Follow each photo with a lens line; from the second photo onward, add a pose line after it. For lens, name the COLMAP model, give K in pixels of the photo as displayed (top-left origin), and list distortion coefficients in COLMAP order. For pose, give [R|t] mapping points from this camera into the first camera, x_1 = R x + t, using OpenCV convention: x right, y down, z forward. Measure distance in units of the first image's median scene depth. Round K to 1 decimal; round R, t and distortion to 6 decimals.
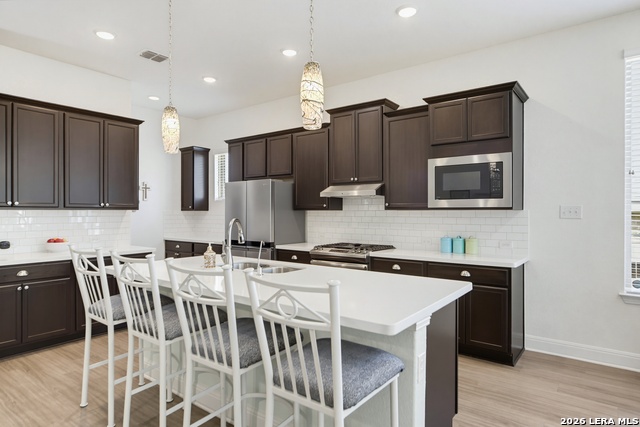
lens RADIAL K [[372.6, 0, 314.0], [0, 372.6, 212.0], [0, 0, 1]] dist [0.004043, 0.000743]
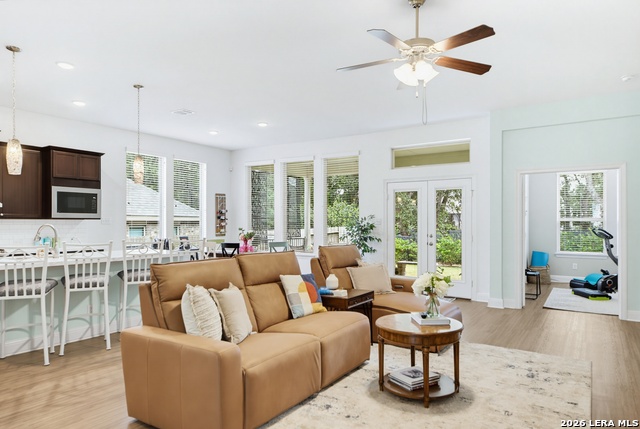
lens RADIAL K [[413.3, 0, 316.7], [0, 413.3, 226.8], [0, 0, 1]] dist [0.003034, -0.000108]
pose [[-0.067088, -0.010601, 0.997691, -1.340816], [0.000656, 0.999943, 0.010669, 0.007242], [-0.997747, 0.001371, -0.067077, 0.031079]]
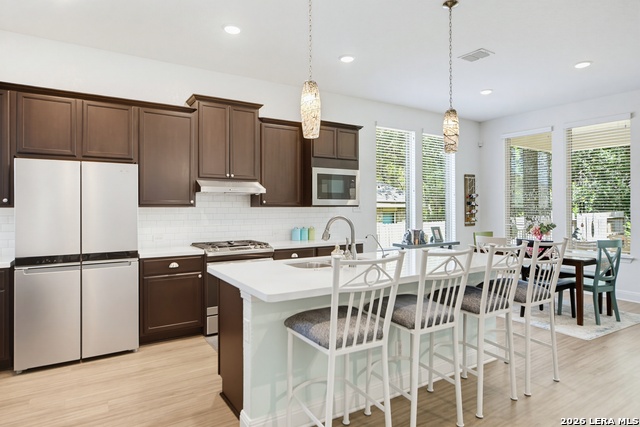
lens RADIAL K [[372.6, 0, 320.4], [0, 372.6, 207.8], [0, 0, 1]] dist [0.004043, 0.000743]
pose [[0.342453, -0.000580, 0.939535, -0.808643], [0.003341, 0.999994, -0.000600, -0.001759], [-0.939529, 0.003345, 0.342453, 0.497465]]
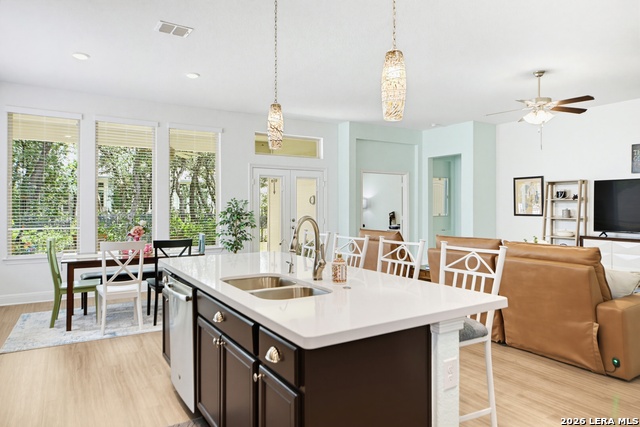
lens RADIAL K [[413.3, 0, 325.0], [0, 413.3, 205.0], [0, 0, 1]] dist [0.003034, -0.000108]
pose [[-0.939287, 0.001372, 0.343129, -0.383157], [0.000409, 0.999996, -0.002878, -0.001902], [-0.343131, -0.002563, -0.939284, 1.208576]]
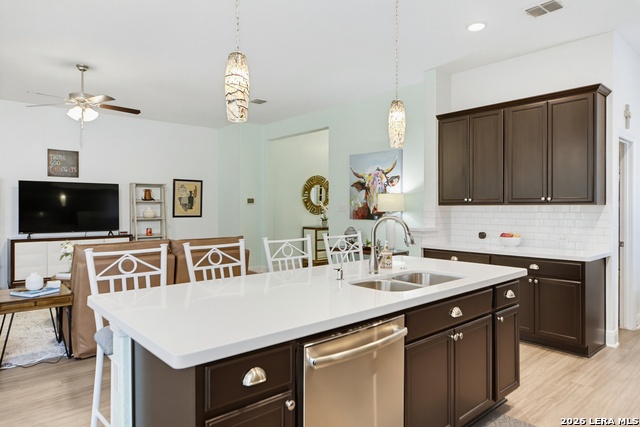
lens RADIAL K [[413.3, 0, 324.9], [0, 413.3, 206.6], [0, 0, 1]] dist [0.003034, -0.000108]
pose [[-0.184509, -0.001295, -0.982830, 0.516016], [0.001020, 0.999998, -0.001509, -0.000713], [0.982830, -0.001281, -0.184507, 0.721500]]
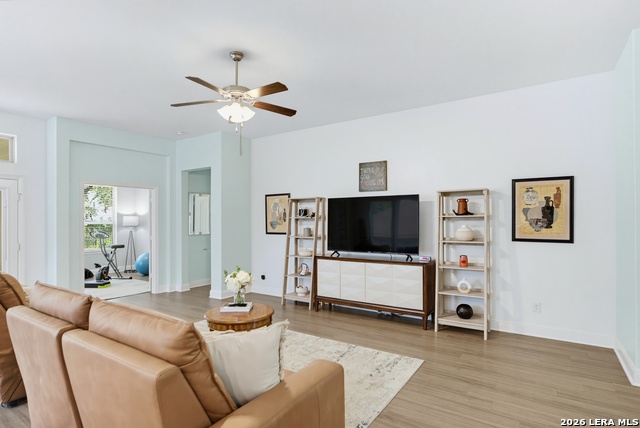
lens RADIAL K [[340.7, 0, 316.8], [0, 340.7, 219.3], [0, 0, 1]] dist [-0.011088, 0.004759]
pose [[-0.997949, 0.005560, -0.063769, -0.699352], [0.005713, 0.999981, -0.002218, -0.019667], [0.063755, -0.002578, -0.997962, 0.609292]]
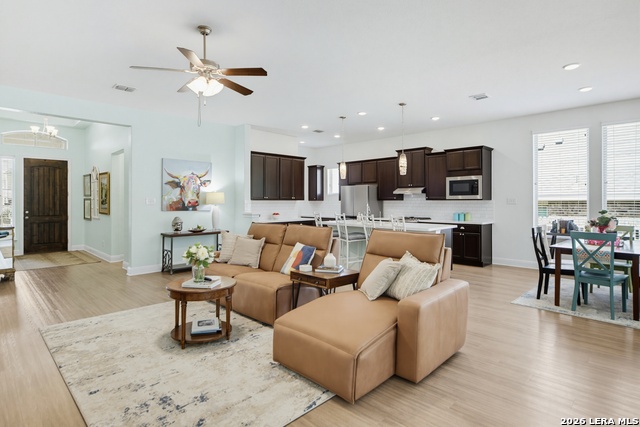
lens RADIAL K [[340.7, 0, 317.8], [0, 340.7, 200.1], [0, 0, 1]] dist [-0.011088, 0.004759]
pose [[0.992736, -0.001892, -0.120301, -0.189529], [0.001322, 0.999988, -0.004820, 0.002622], [0.120309, 0.004626, 0.992726, -1.003090]]
